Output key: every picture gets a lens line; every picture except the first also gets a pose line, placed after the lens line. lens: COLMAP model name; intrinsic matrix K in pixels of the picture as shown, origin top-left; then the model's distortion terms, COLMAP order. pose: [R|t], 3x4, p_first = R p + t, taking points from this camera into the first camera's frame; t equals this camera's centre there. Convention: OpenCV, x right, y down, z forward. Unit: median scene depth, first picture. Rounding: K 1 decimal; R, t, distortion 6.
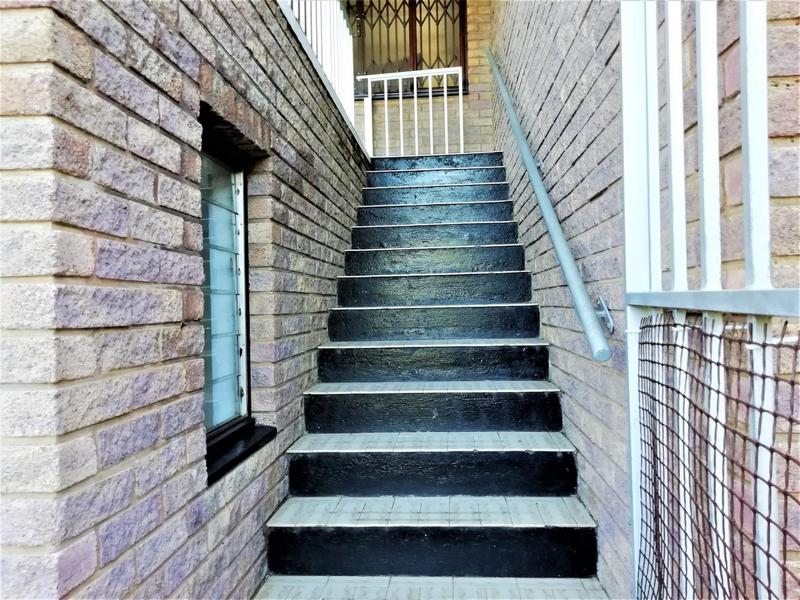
lens RADIAL K [[599.9, 0, 400.4], [0, 599.9, 302.0], [0, 0, 1]] dist [0.006981, 0.005104]
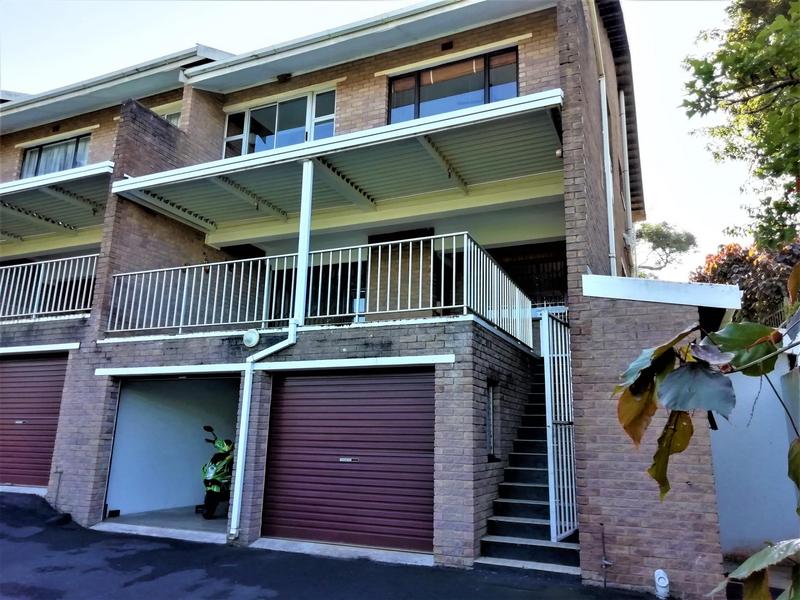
lens RADIAL K [[599.9, 0, 400.9], [0, 599.9, 297.9], [0, 0, 1]] dist [0.006981, 0.005104]
pose [[0.945189, -0.037388, -0.324375, 0.373631], [-0.037511, 0.974413, -0.221613, 0.082432], [0.324361, 0.221634, 0.919602, -2.366663]]
